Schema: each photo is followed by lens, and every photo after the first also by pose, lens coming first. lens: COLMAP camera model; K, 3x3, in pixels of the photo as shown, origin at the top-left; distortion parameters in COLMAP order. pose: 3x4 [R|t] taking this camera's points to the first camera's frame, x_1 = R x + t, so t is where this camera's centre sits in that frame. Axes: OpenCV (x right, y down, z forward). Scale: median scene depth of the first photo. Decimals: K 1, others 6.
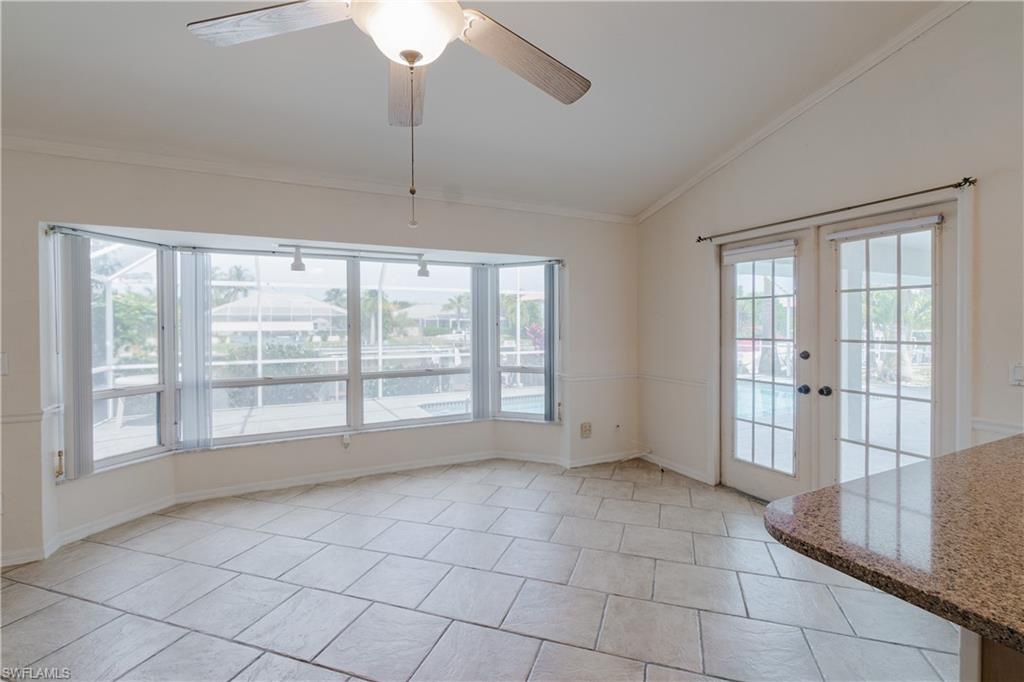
lens RADIAL K [[456.0, 0, 514.1], [0, 456.0, 333.4], [0, 0, 1]] dist [-0.006051, 0.002229]
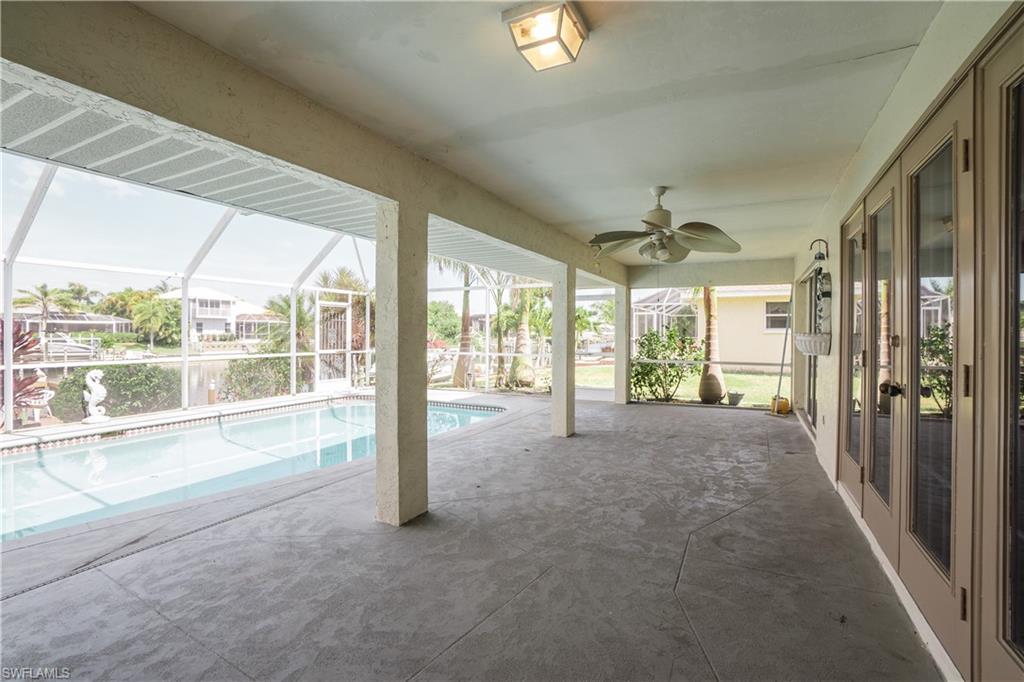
lens RADIAL K [[456.0, 0, 505.4], [0, 456.0, 336.5], [0, 0, 1]] dist [-0.006051, 0.002229]
pose [[0.810442, 0.002468, 0.585813, 0.742289], [0.002486, 0.999968, -0.007651, 0.004832], [-0.585813, 0.007657, 0.810410, 0.261360]]
